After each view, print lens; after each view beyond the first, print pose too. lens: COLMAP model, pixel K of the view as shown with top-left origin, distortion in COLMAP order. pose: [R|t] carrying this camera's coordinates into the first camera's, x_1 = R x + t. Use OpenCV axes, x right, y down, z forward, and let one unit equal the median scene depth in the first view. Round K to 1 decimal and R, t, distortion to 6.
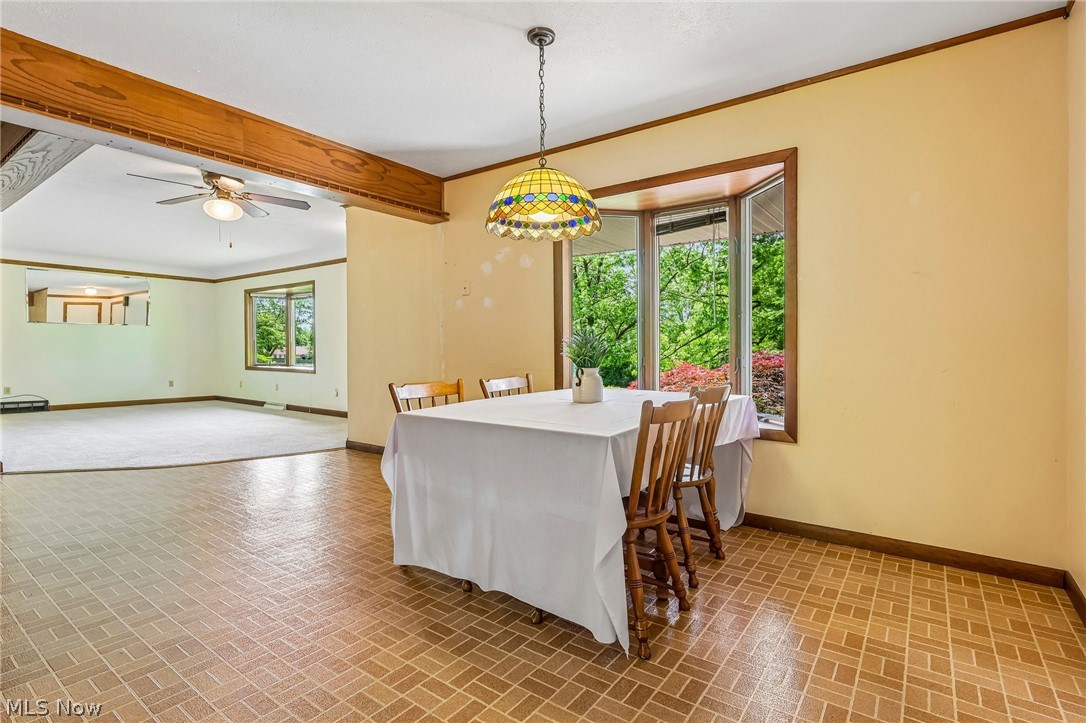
lens RADIAL K [[537.2, 0, 541.2], [0, 537.2, 361.8], [0, 0, 1]] dist [0.000978, -0.000093]
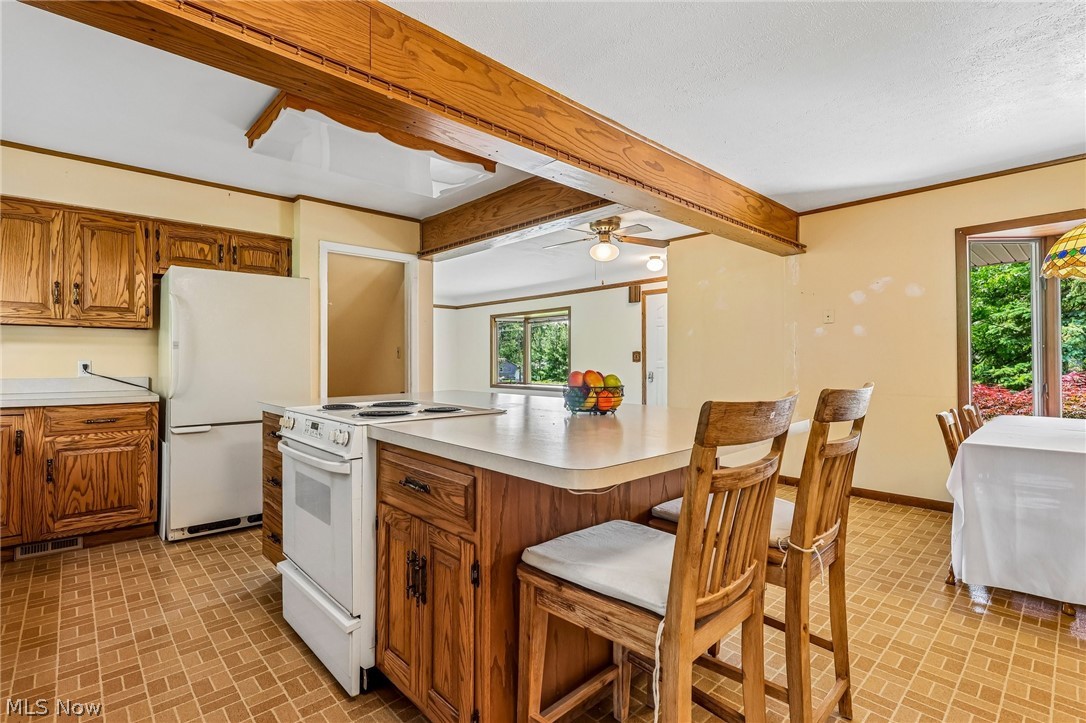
lens RADIAL K [[537.2, 0, 541.2], [0, 537.2, 361.8], [0, 0, 1]] dist [0.000978, -0.000093]
pose [[0.983040, -0.000286, -0.183390, -0.486036], [-0.004874, 0.999605, -0.027682, -0.015998], [0.183325, 0.028106, 0.982650, -0.128405]]
